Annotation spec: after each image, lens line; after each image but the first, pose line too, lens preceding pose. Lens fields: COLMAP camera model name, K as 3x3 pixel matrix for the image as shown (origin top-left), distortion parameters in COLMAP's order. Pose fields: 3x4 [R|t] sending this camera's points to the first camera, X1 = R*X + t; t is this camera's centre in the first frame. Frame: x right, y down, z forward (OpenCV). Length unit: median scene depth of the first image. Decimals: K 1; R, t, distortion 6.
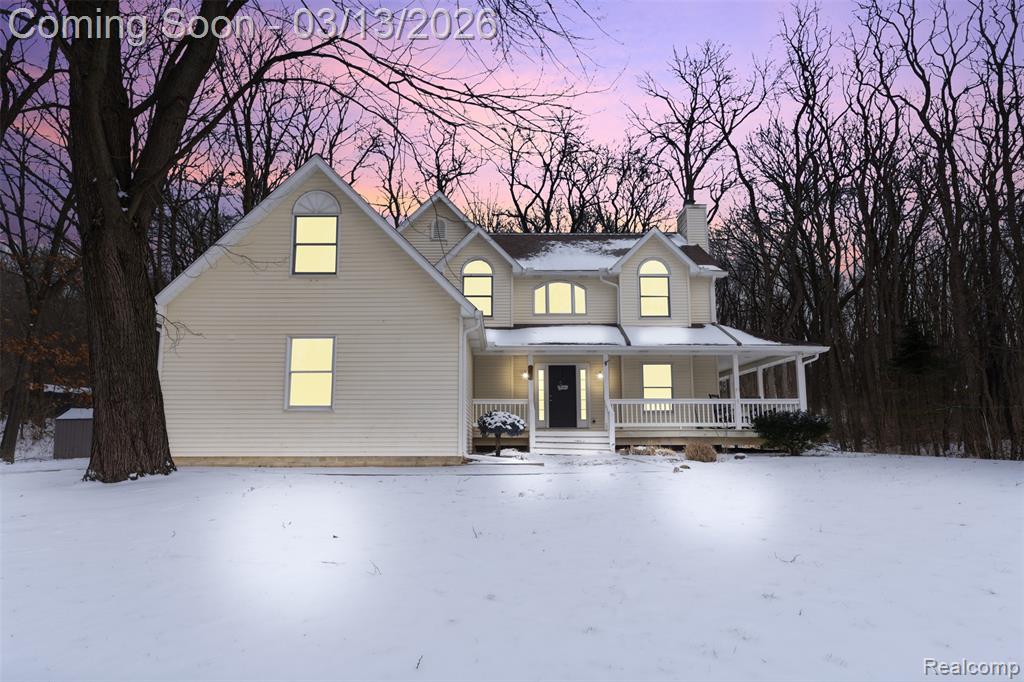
lens RADIAL K [[674.5, 0, 512.0], [0, 674.5, 341.0], [0, 0, 1]] dist [0.001779, 0.000233]
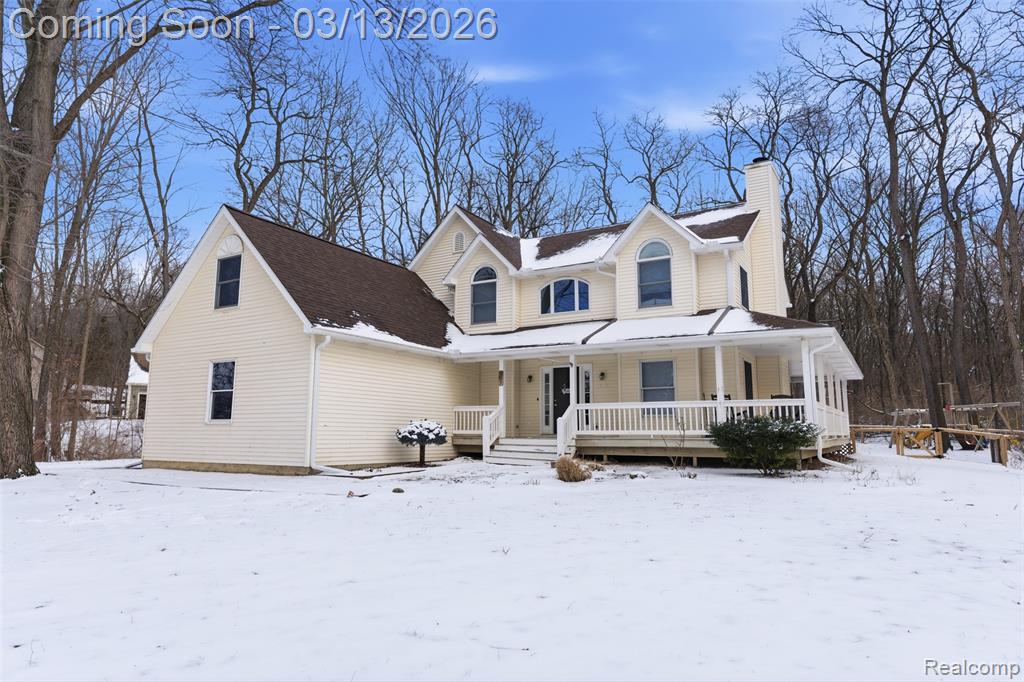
lens RADIAL K [[644.0, 0, 512.0], [0, 644.0, 341.0], [0, 0, 1]] dist [0.048142, 0.000114]
pose [[0.856631, -0.070675, -0.511066, 0.519281], [0.067661, 0.997407, -0.024519, 0.017439], [0.511474, -0.013576, 0.859191, 0.219676]]
